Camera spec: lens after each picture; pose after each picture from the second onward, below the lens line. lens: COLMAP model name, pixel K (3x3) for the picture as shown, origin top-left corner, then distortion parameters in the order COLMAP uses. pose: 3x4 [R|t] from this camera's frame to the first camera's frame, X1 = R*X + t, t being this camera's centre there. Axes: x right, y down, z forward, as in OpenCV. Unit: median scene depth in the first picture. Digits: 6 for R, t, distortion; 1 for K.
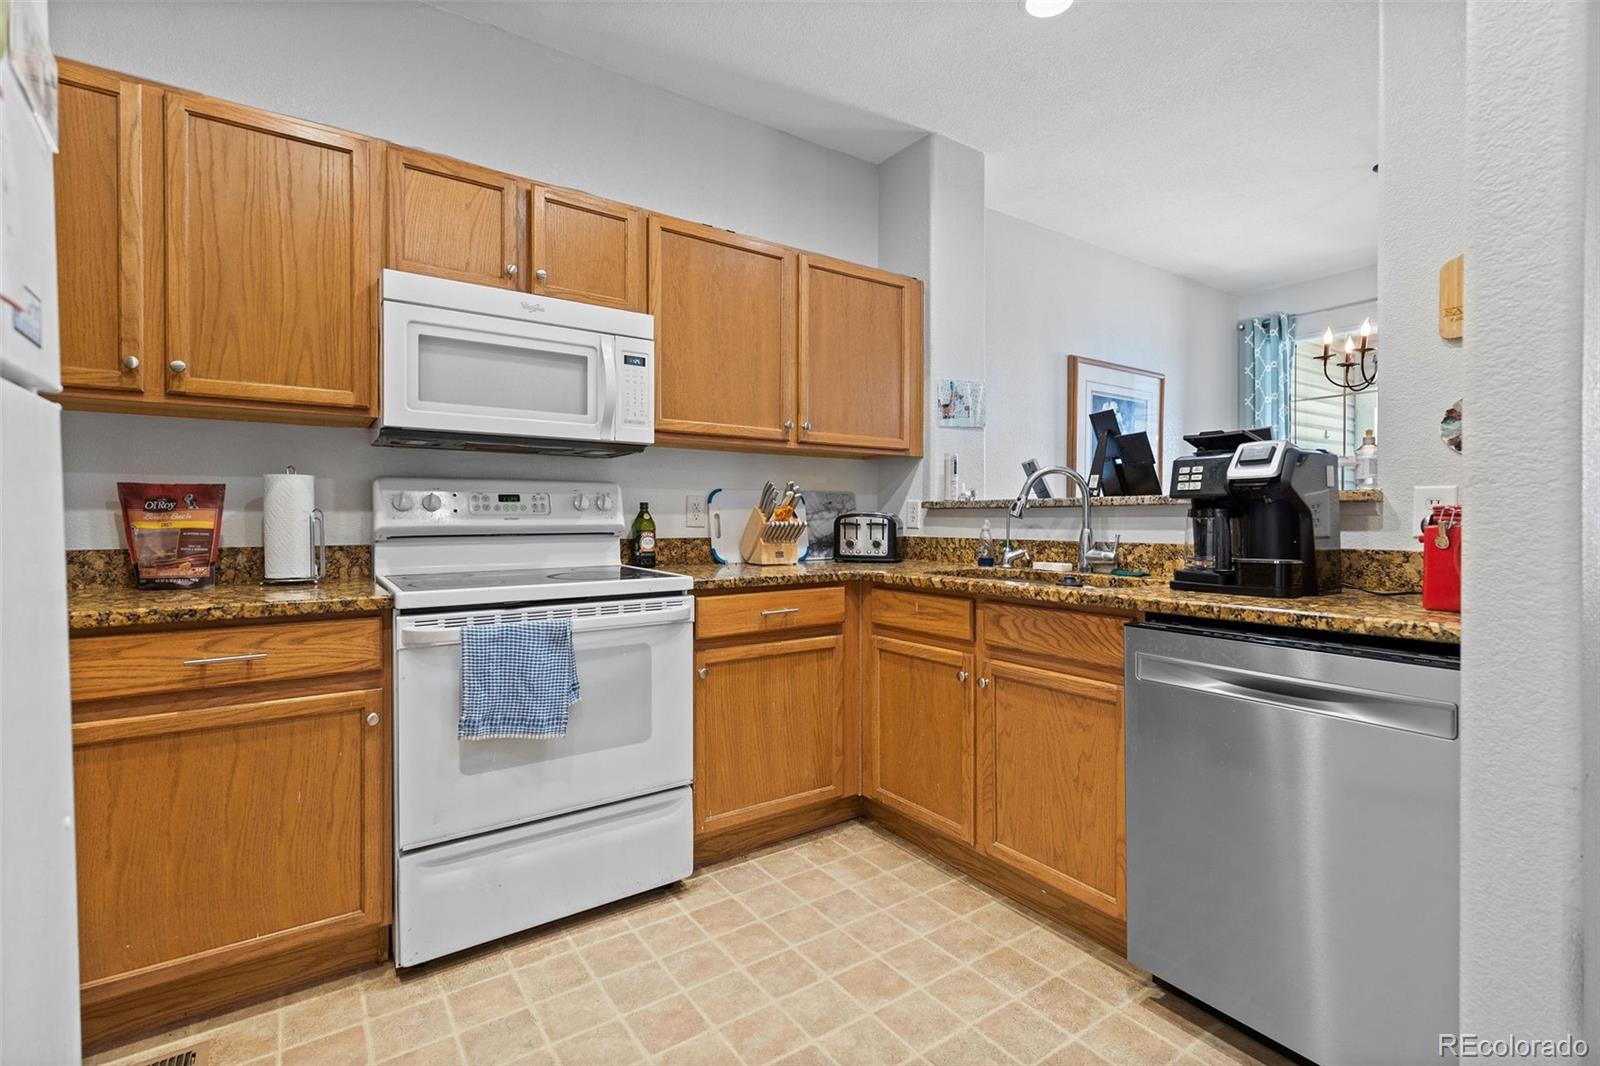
lens RADIAL K [[718.4, 0, 800.0], [0, 718.4, 533.0], [0, 0, 1]] dist [0.004067, -0.000436]
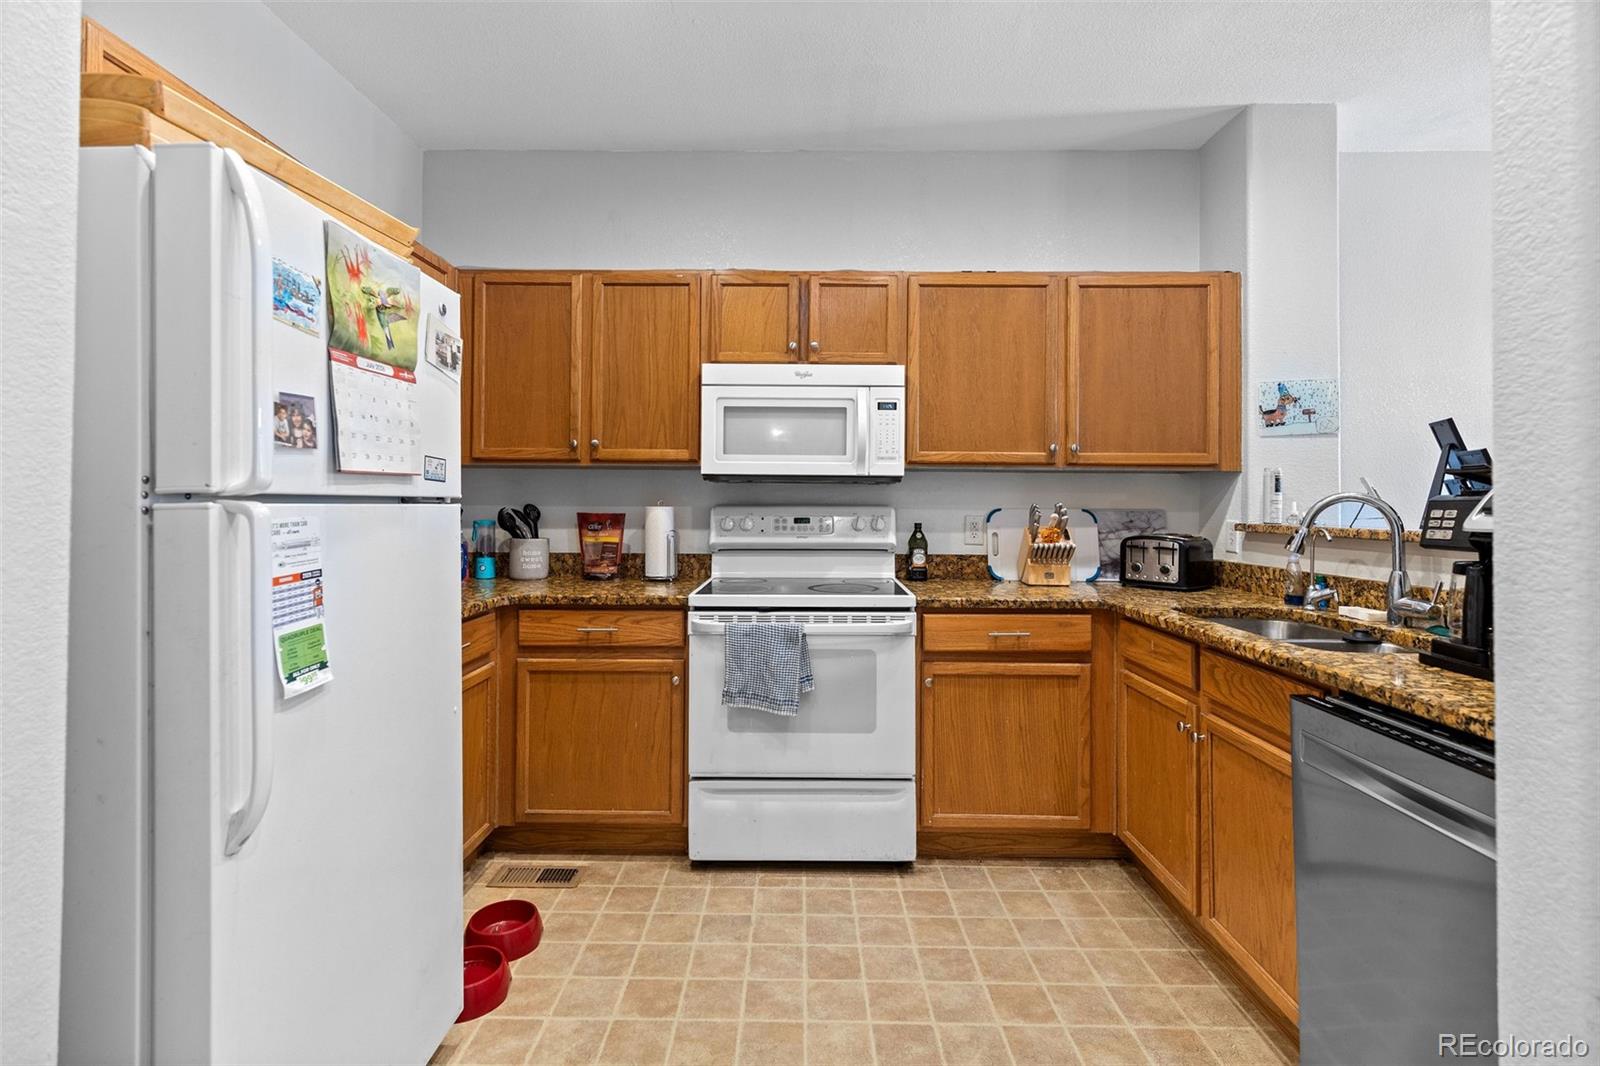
lens RADIAL K [[731.3, 0, 798.5], [0, 731.3, 508.0], [0, 0, 1]] dist [0.004471, -0.000406]
pose [[0.817327, 0.007493, -0.576126, 0.384057], [-0.018184, 0.999753, -0.012794, -0.063258], [0.575888, 0.020933, 0.817261, -0.059722]]
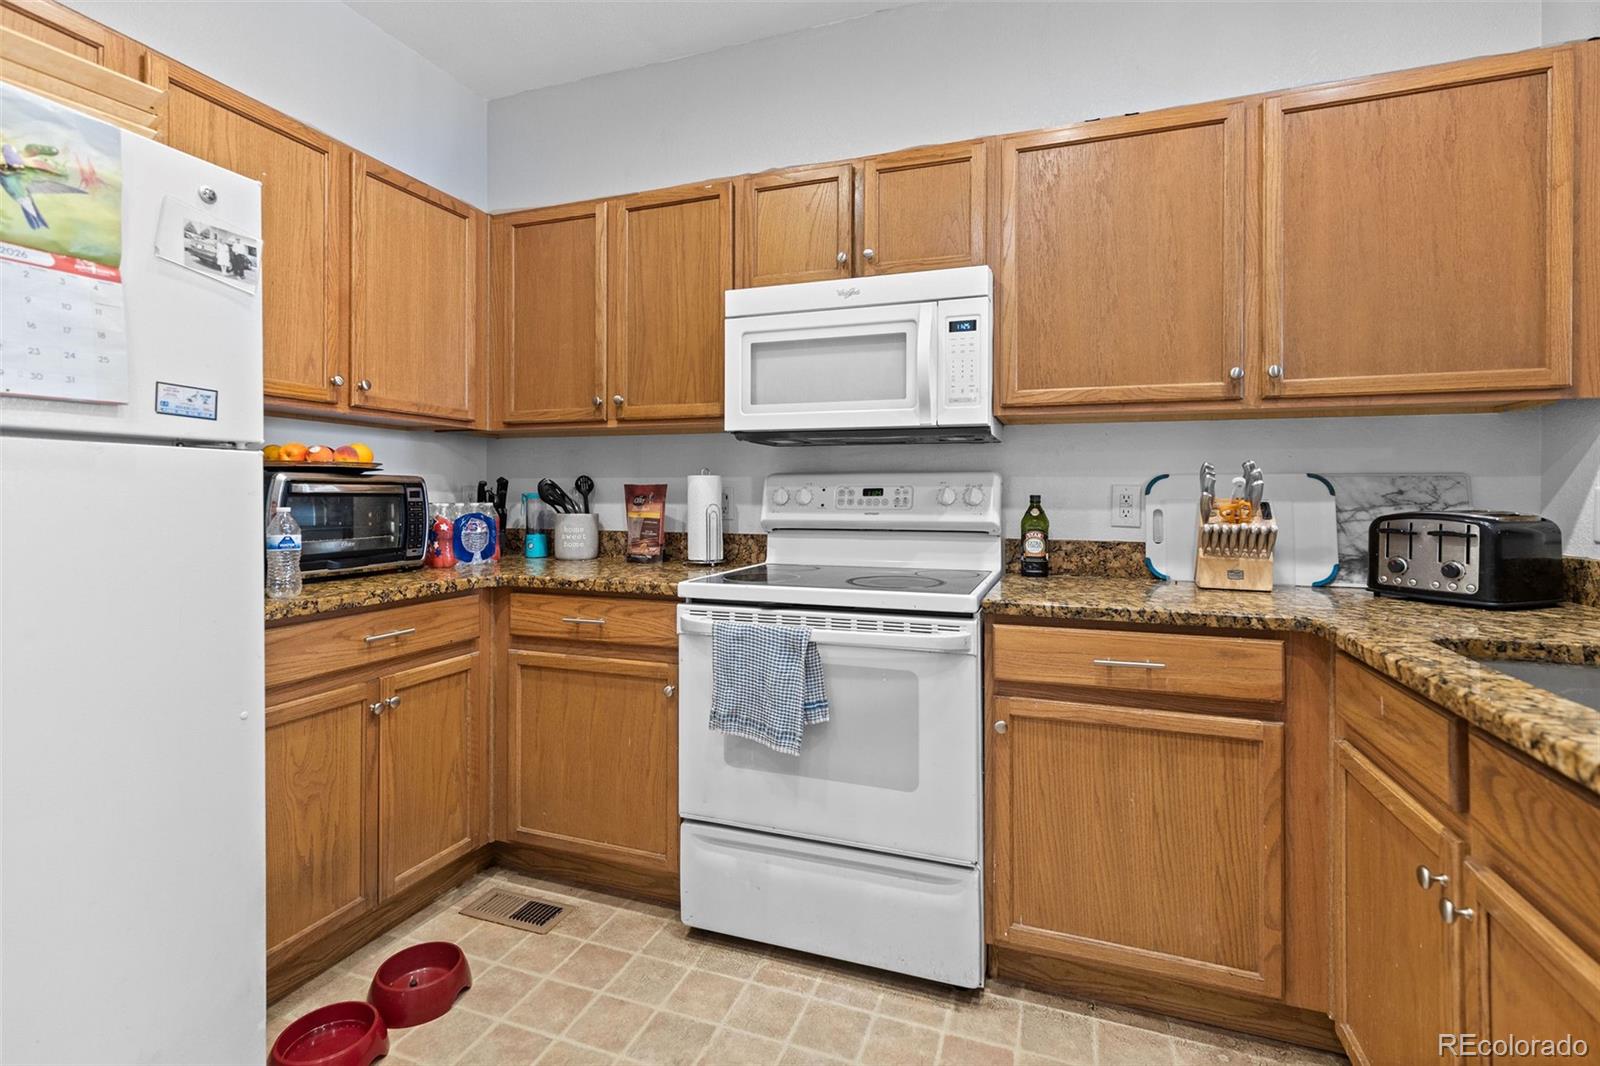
lens RADIAL K [[733.5, 0, 804.2], [0, 733.5, 500.7], [0, 0, 1]] dist [0.002504, -0.000019]
pose [[0.579338, 0.007354, -0.815054, 0.399396], [-0.021686, 0.999744, -0.006394, -0.033565], [0.814799, 0.021379, 0.579349, 0.417714]]
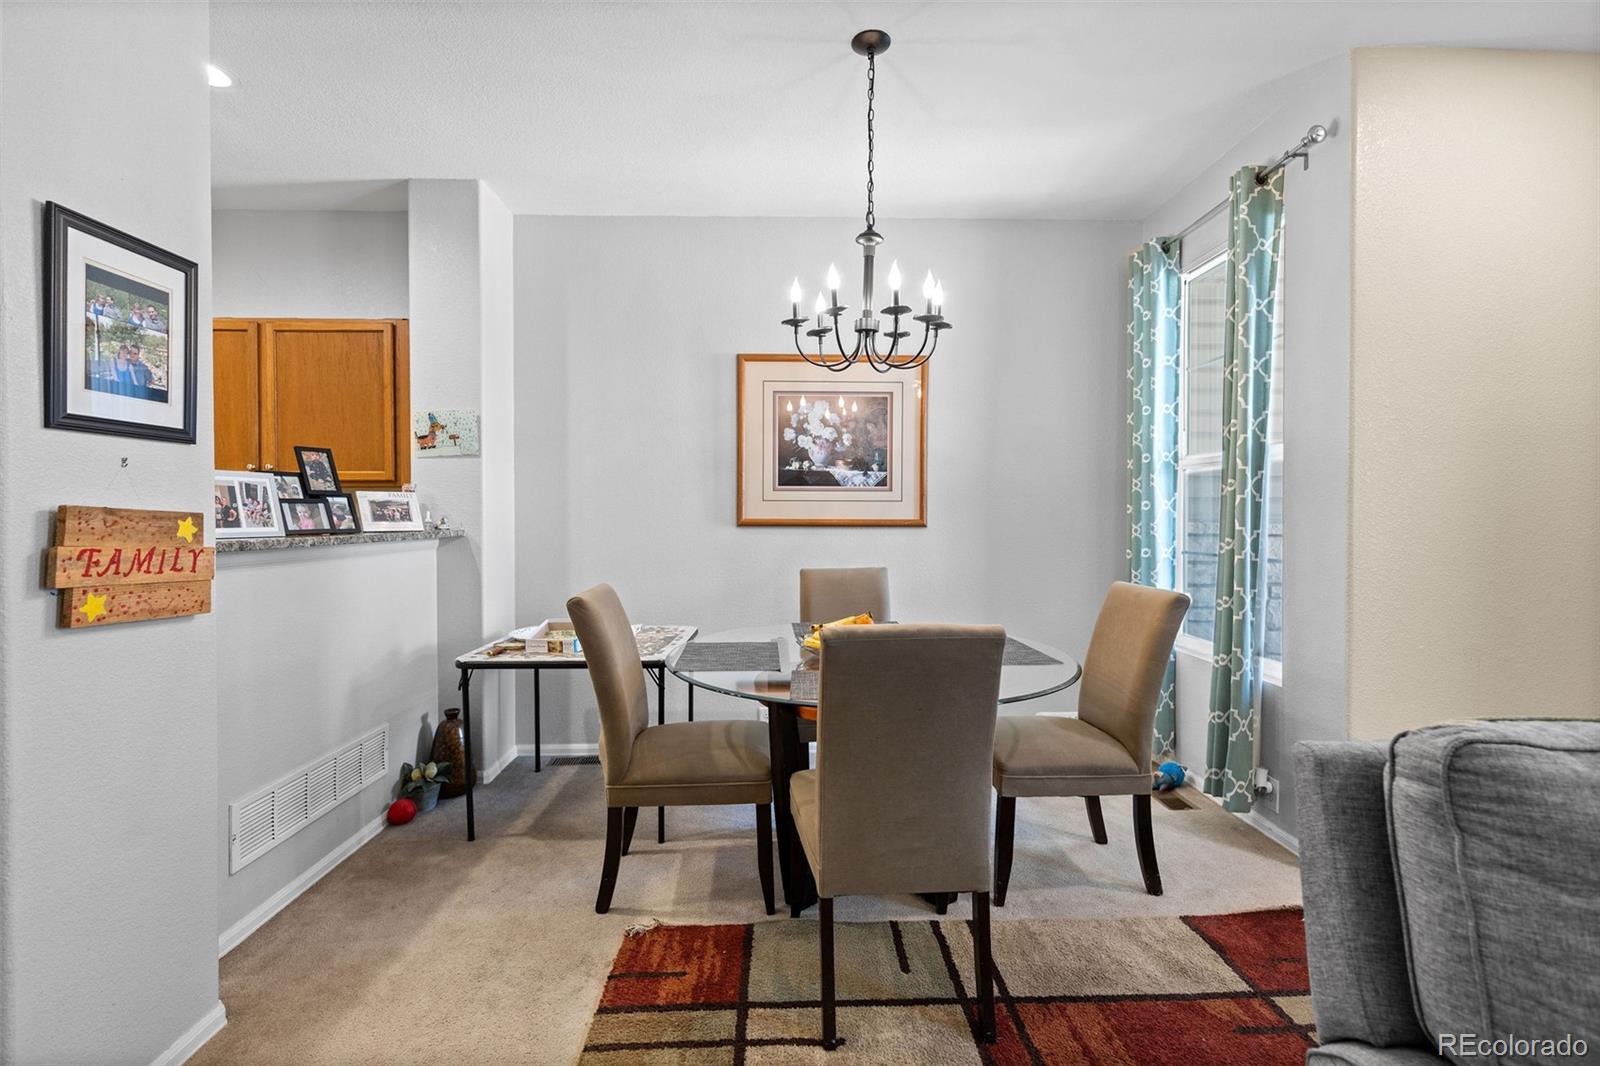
lens RADIAL K [[721.9, 0, 801.9], [0, 721.9, 519.9], [0, 0, 1]] dist [0.000184, -0.000305]
pose [[0.837899, 0.006854, -0.545782, 1.905867], [-0.014061, 0.999860, -0.009030, -0.086703], [0.545644, 0.015240, 0.837878, 0.663494]]
